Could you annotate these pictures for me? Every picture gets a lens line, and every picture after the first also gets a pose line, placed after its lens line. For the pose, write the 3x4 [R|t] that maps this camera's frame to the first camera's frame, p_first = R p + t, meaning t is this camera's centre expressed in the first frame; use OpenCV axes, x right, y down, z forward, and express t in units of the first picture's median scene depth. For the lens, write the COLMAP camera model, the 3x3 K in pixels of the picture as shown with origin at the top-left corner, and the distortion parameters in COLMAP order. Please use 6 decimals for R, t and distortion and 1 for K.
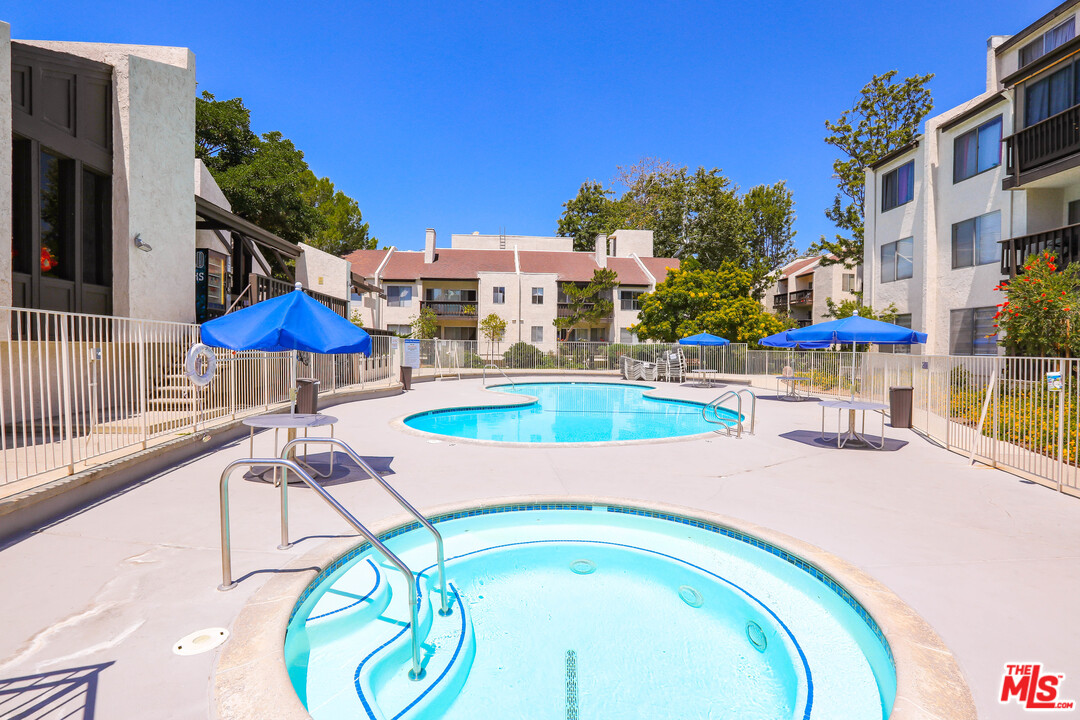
lens RADIAL K [[514.3, 0, 537.2], [0, 514.3, 350.5], [0, 0, 1]] dist [0.002953, 0.000516]
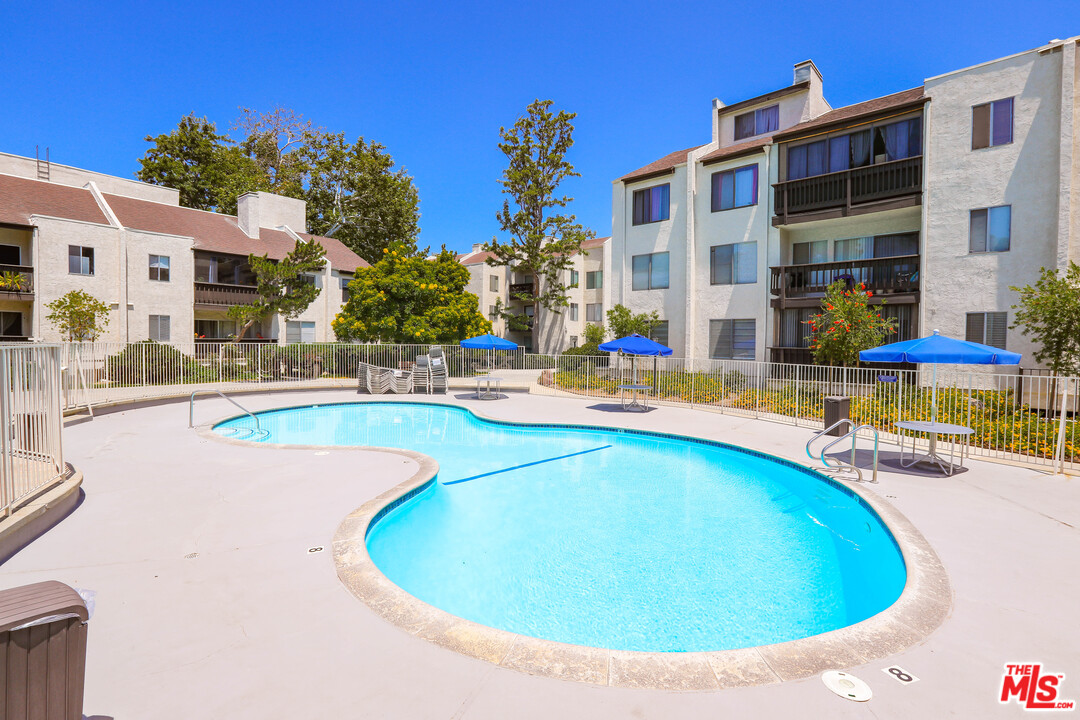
lens RADIAL K [[518.2, 0, 540.0], [0, 518.2, 360.0], [0, 0, 1]] dist [-0.070147, 0.041416]
pose [[0.681915, -0.027185, 0.730926, -0.188810], [0.001023, 0.999344, 0.036214, -0.017807], [-0.731431, -0.023947, 0.681495, 0.287474]]
